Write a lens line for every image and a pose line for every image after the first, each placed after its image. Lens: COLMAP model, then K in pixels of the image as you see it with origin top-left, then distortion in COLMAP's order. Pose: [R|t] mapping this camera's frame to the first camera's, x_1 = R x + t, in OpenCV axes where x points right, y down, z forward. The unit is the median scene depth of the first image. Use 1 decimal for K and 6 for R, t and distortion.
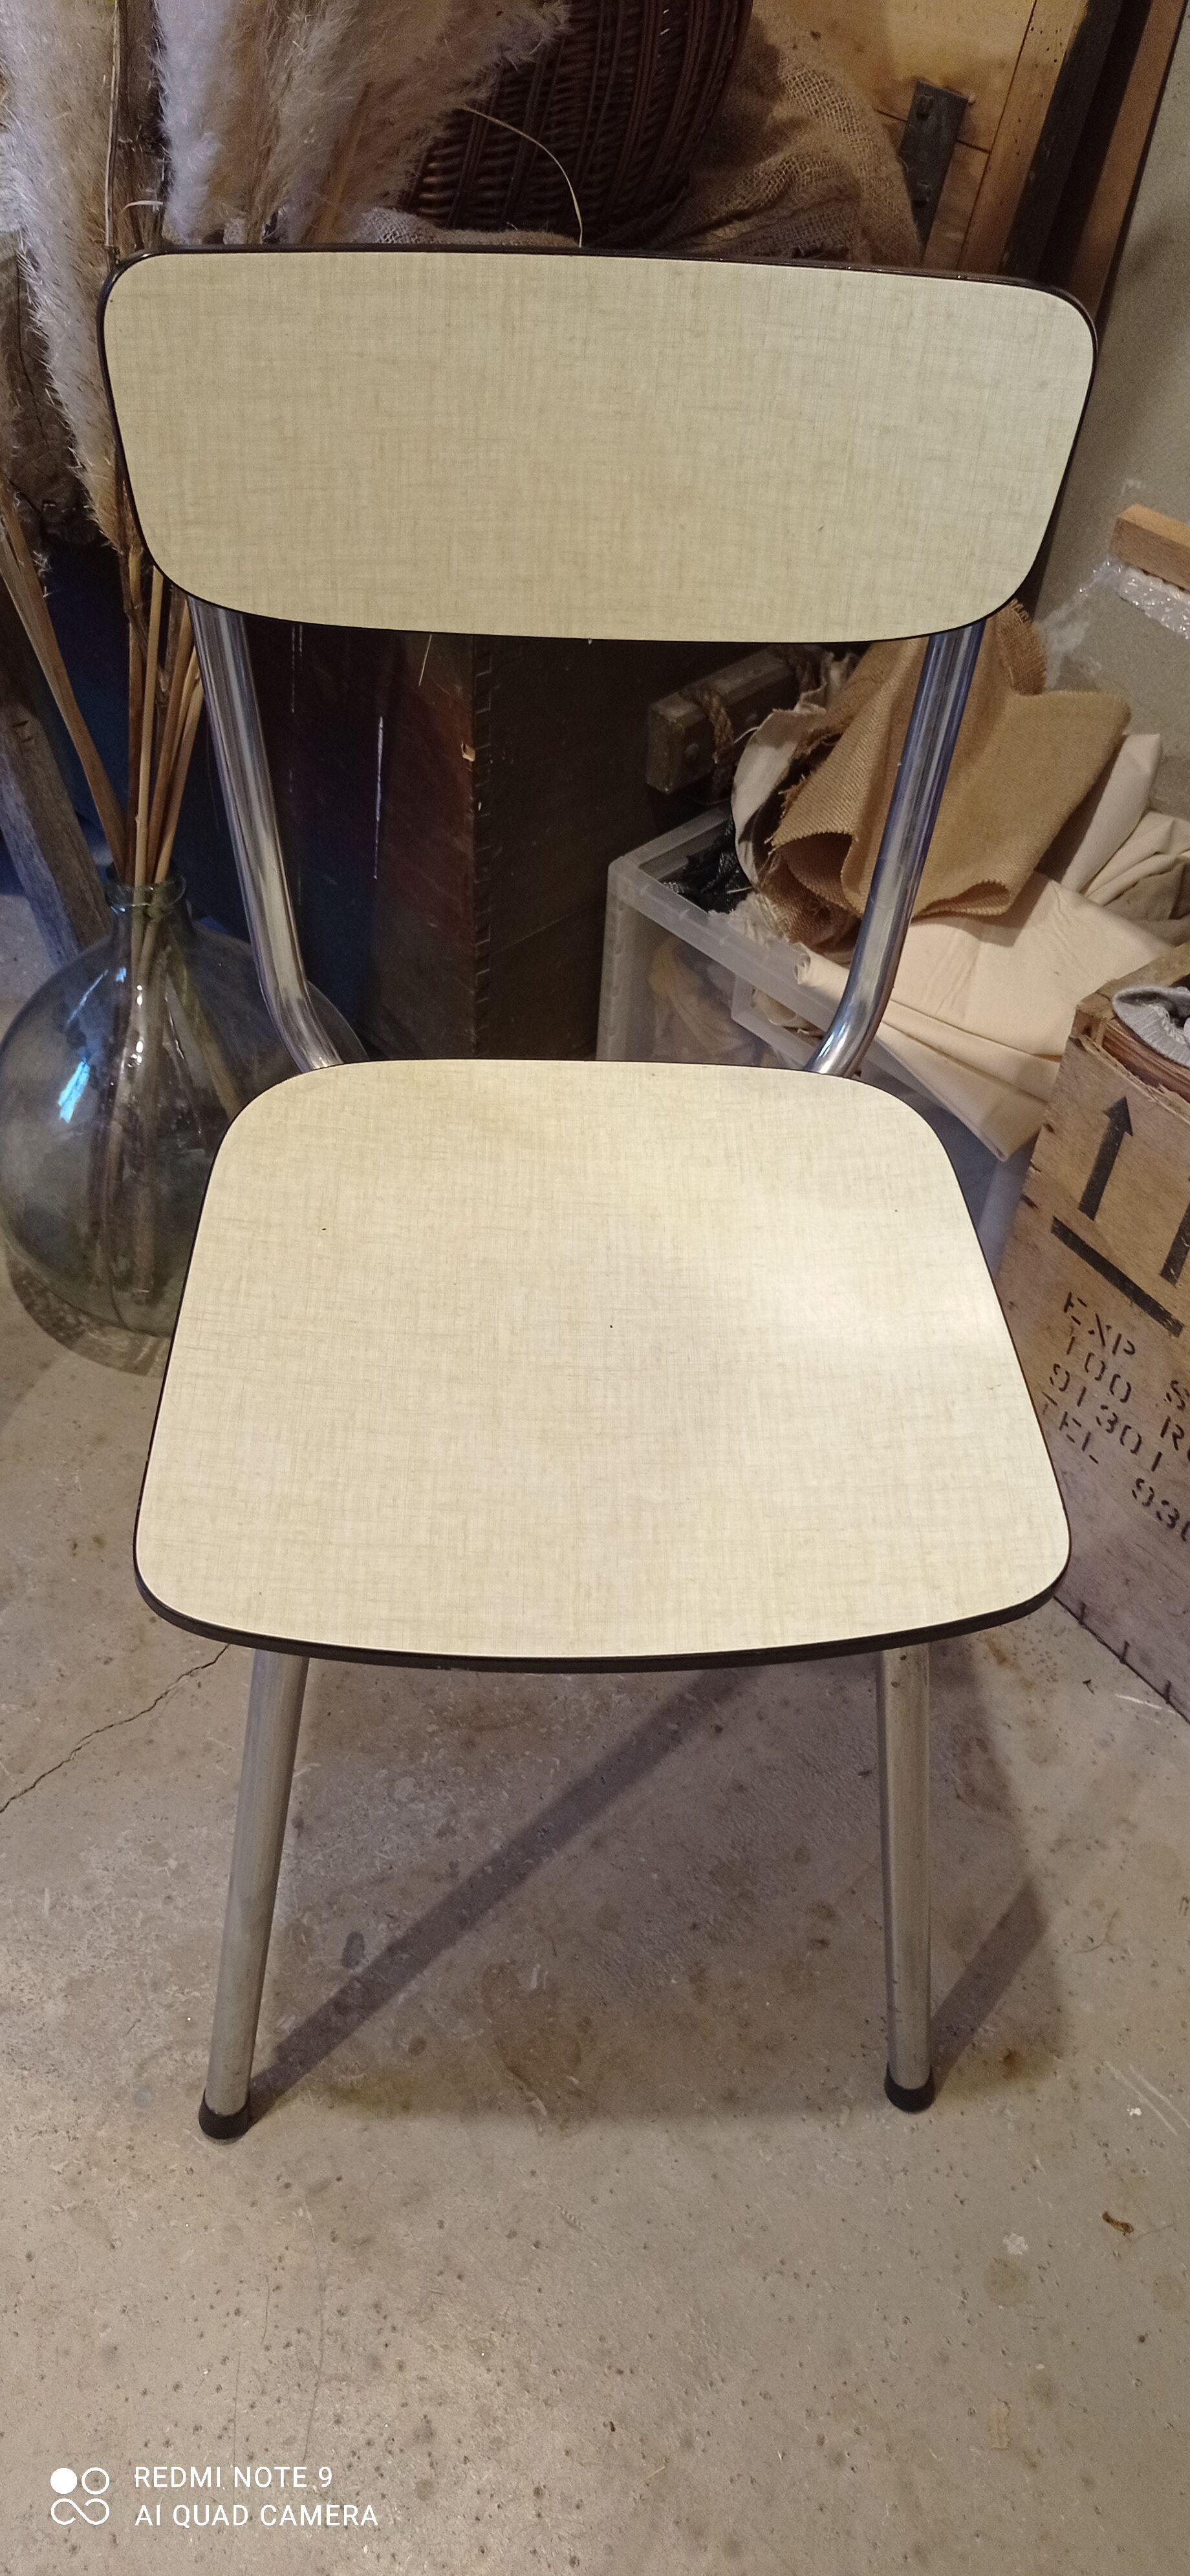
lens RADIAL K [[1974.6, 0, 598.4], [0, 1974.6, 1300.6], [0, 0, 1]] dist [-0.005871, -0.011443]
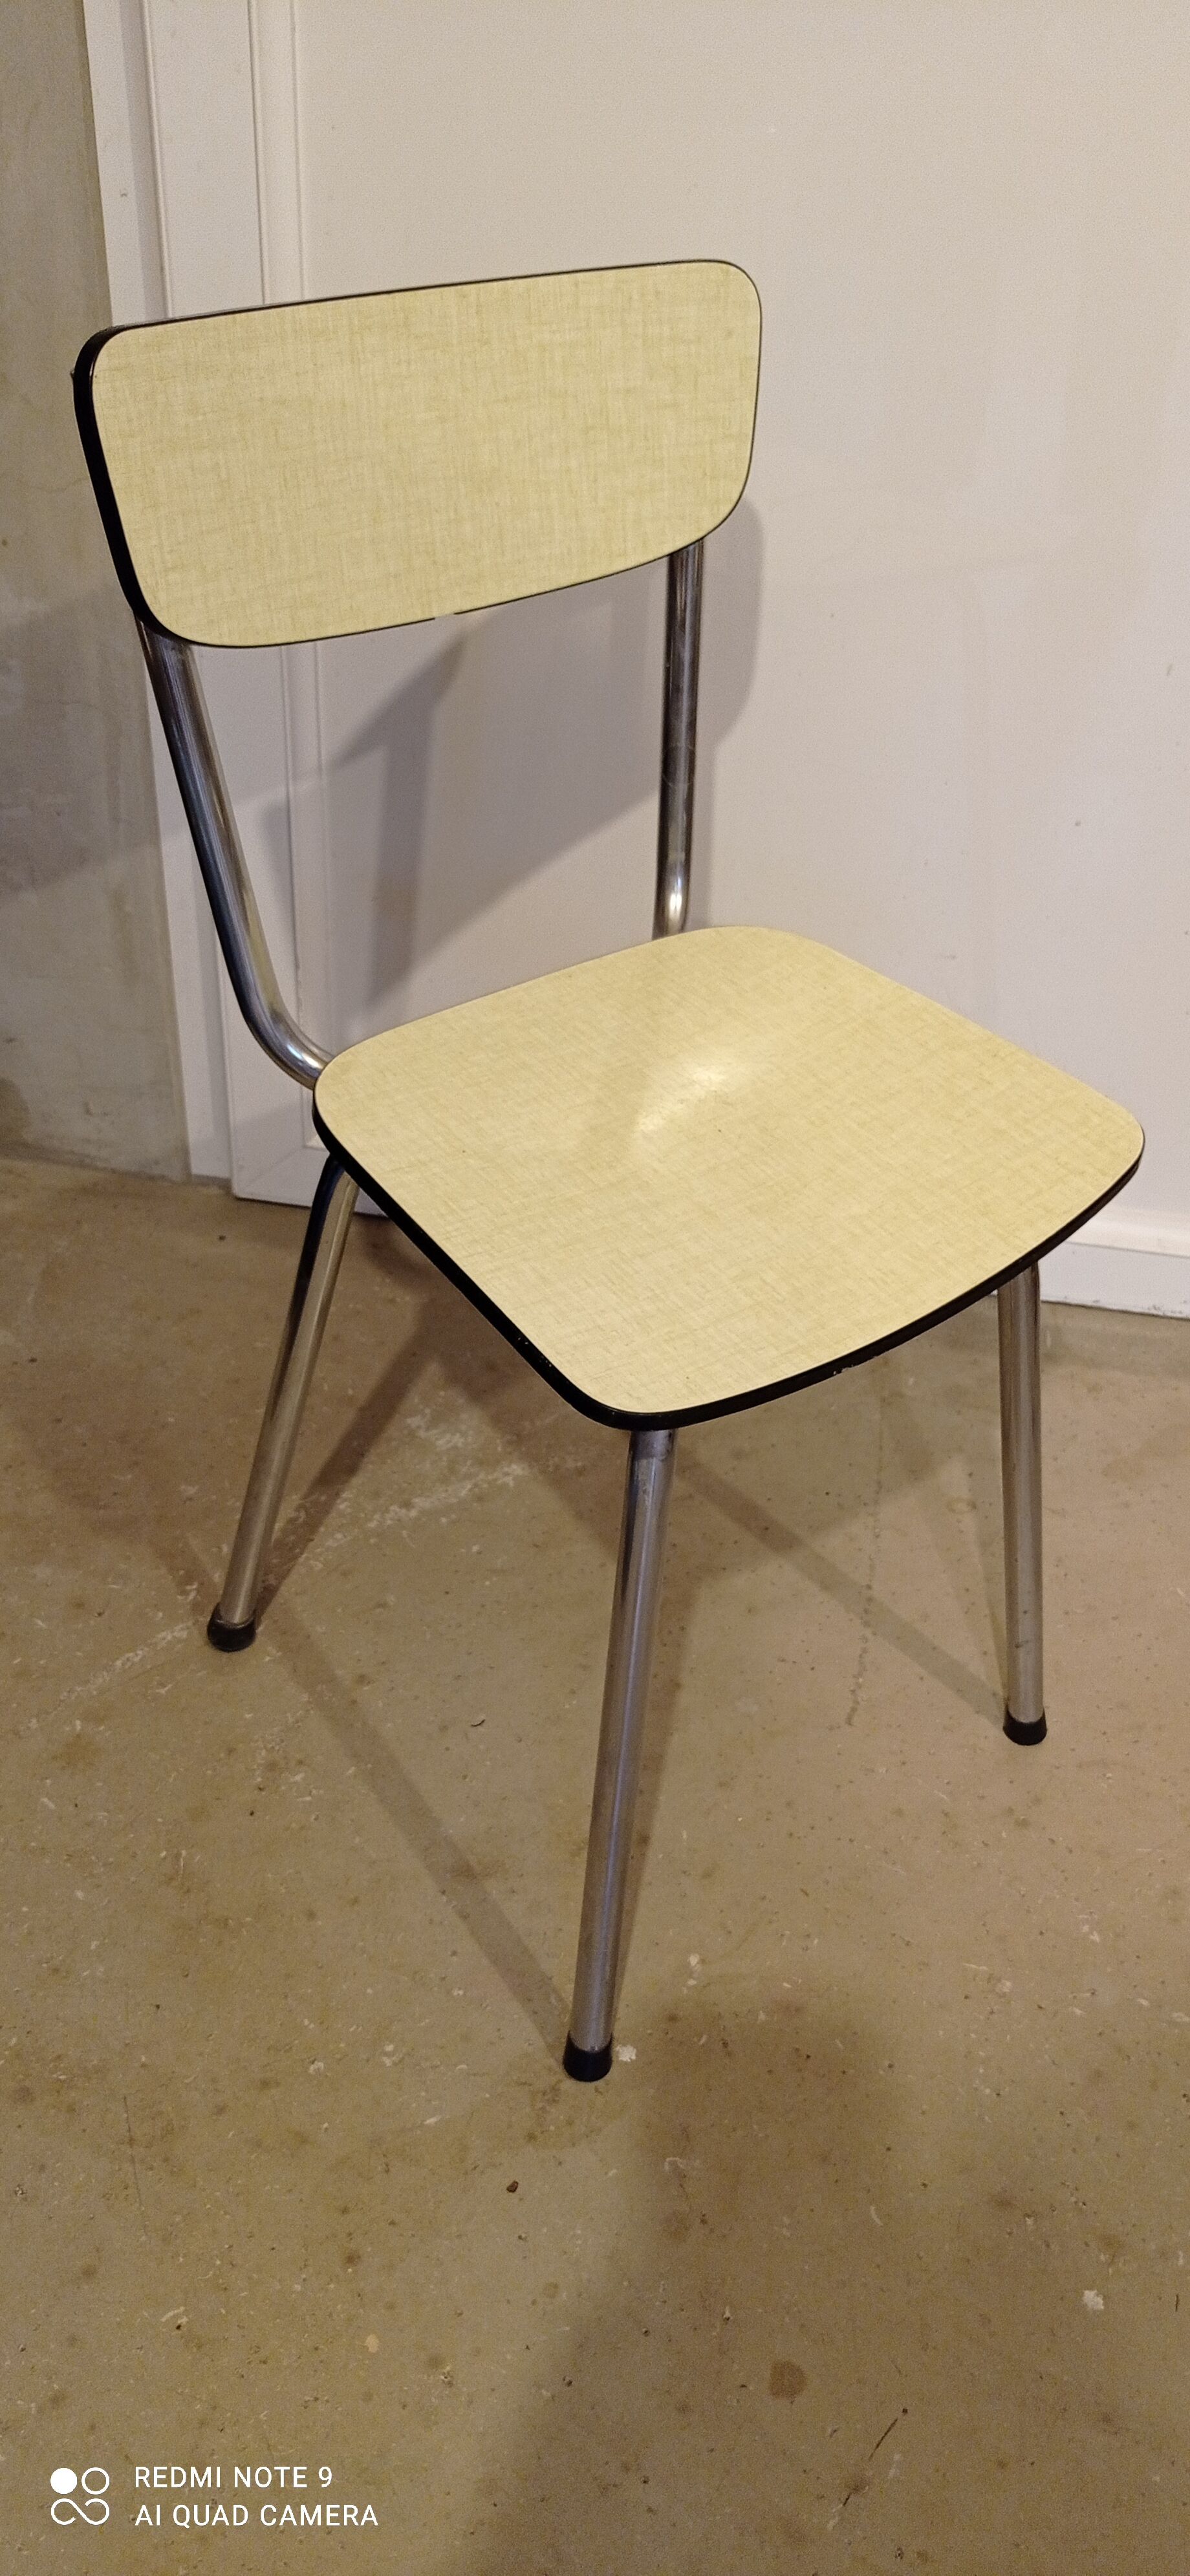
lens RADIAL K [[1974.6, 0, 616.4], [0, 1974.6, 1302.8], [0, 0, 1]] dist [-0.005871, -0.011443]
pose [[0.796401, -0.382169, 0.468714, -0.479369], [0.432466, 0.901650, 0.000355, 0.059678], [-0.422752, 0.202420, 0.883350, -0.001083]]
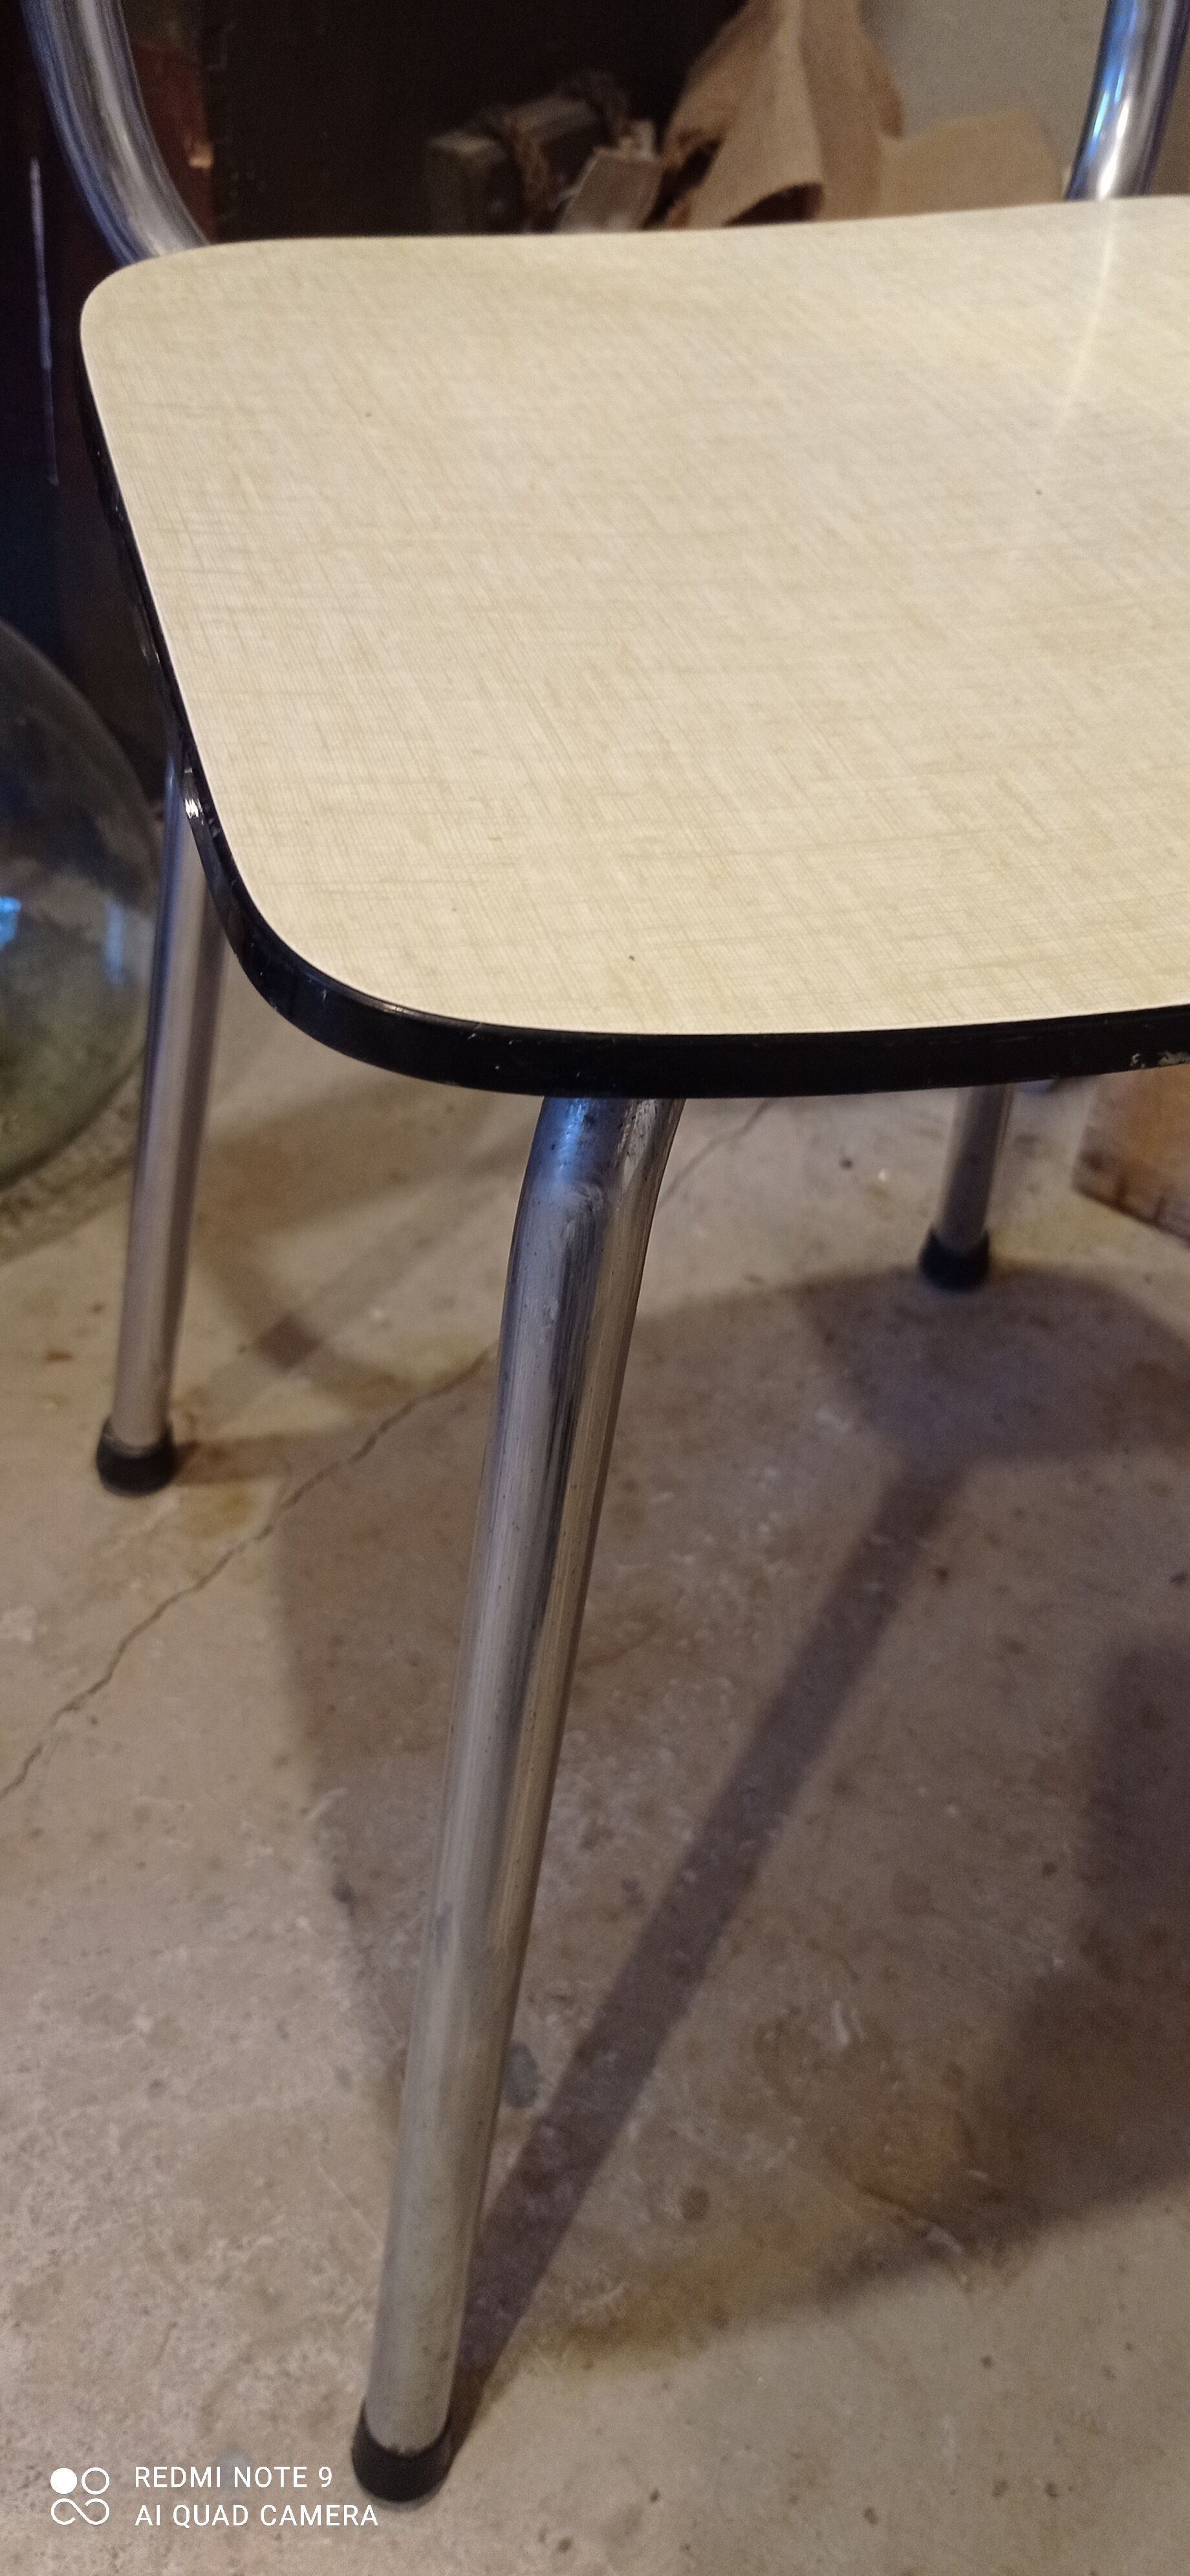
lens RADIAL K [[1974.6, 0, 599.1], [0, 1974.6, 1314.1], [0, 0, 1]] dist [-0.005871, -0.011443]
pose [[0.951709, -0.214585, 0.219552, -0.178102], [0.228167, 0.972873, -0.038193, 0.147641], [-0.205401, 0.086443, 0.974853, 0.436972]]
